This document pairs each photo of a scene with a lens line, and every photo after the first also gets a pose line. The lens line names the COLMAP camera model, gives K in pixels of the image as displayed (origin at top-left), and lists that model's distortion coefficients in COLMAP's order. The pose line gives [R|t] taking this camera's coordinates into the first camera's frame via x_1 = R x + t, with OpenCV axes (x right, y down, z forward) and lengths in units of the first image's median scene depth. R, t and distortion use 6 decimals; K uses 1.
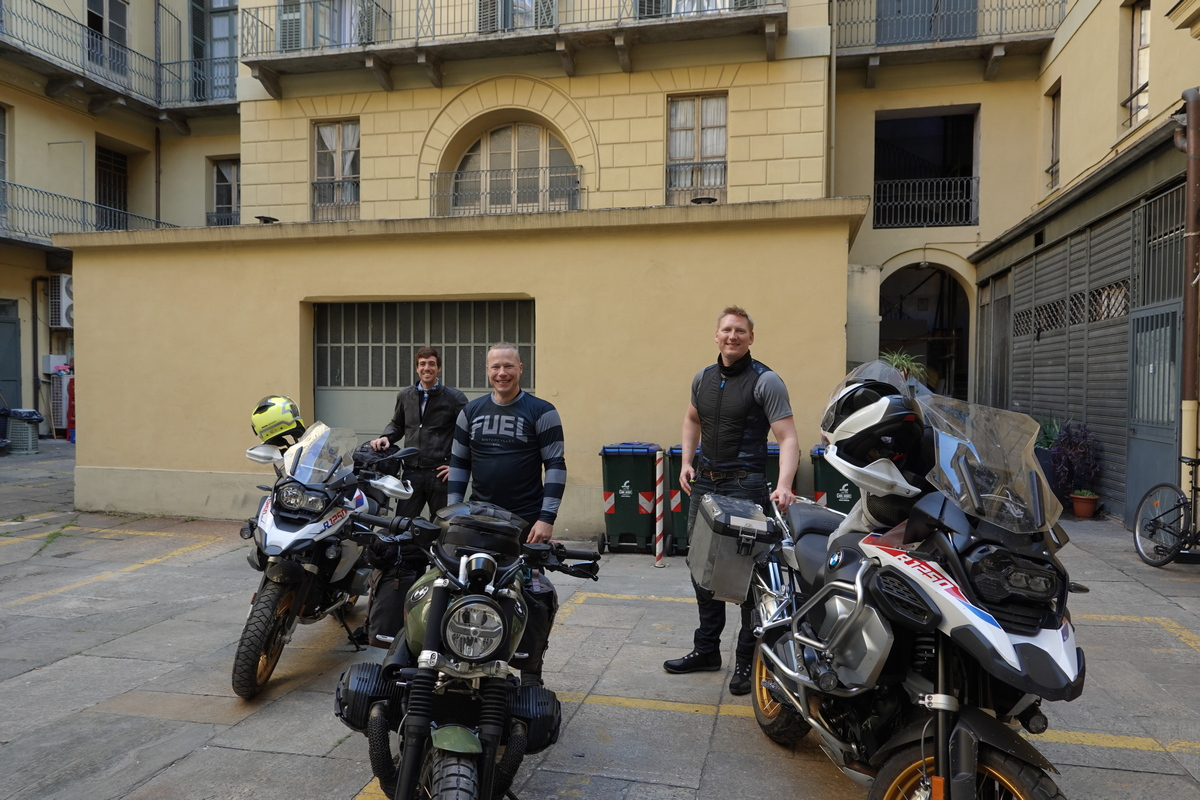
lens RADIAL K [[828.8, 0, 601.7], [0, 828.8, 397.9], [0, 0, 1]] dist [0.001382, 0.002546]
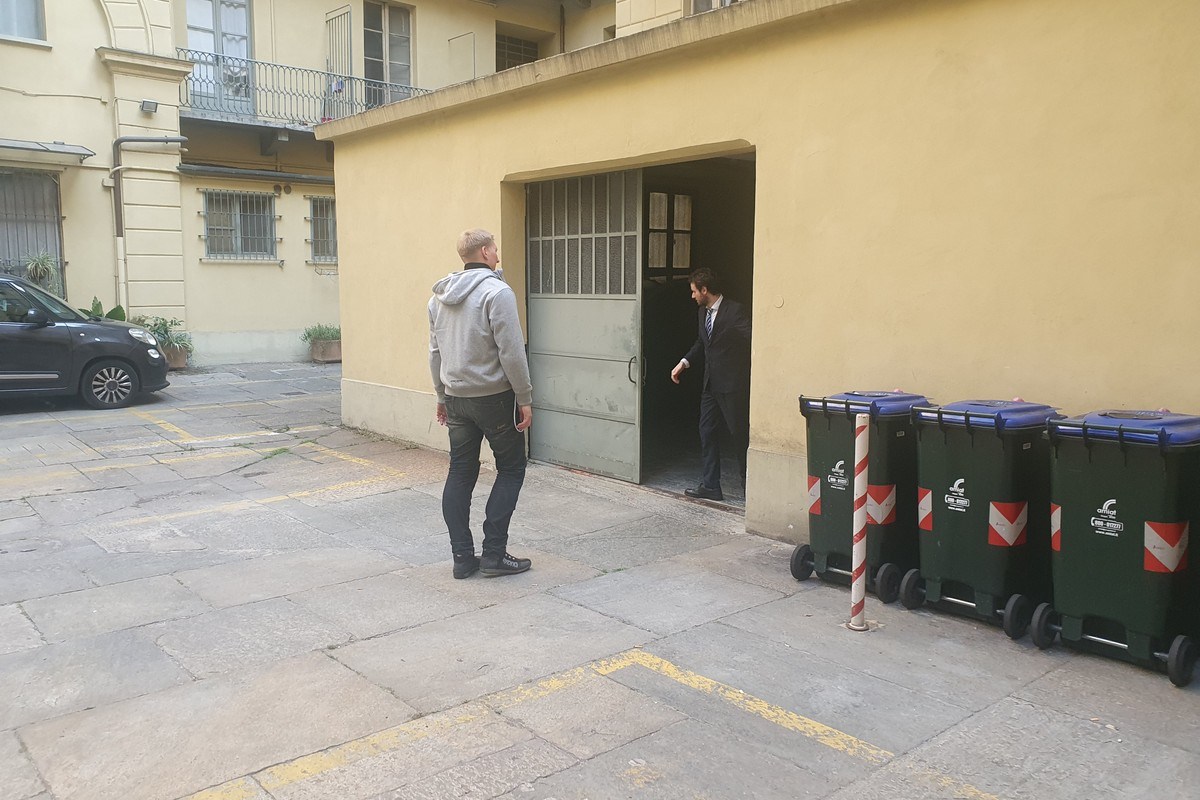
lens RADIAL K [[923.9, 0, 598.6], [0, 923.9, 404.3], [0, 0, 1]] dist [0.013851, 0.000770]
pose [[0.795529, 0.072823, -0.601524, 0.243620], [-0.011300, 0.994362, 0.105438, -0.002674], [0.605811, -0.077081, 0.791866, 0.363591]]
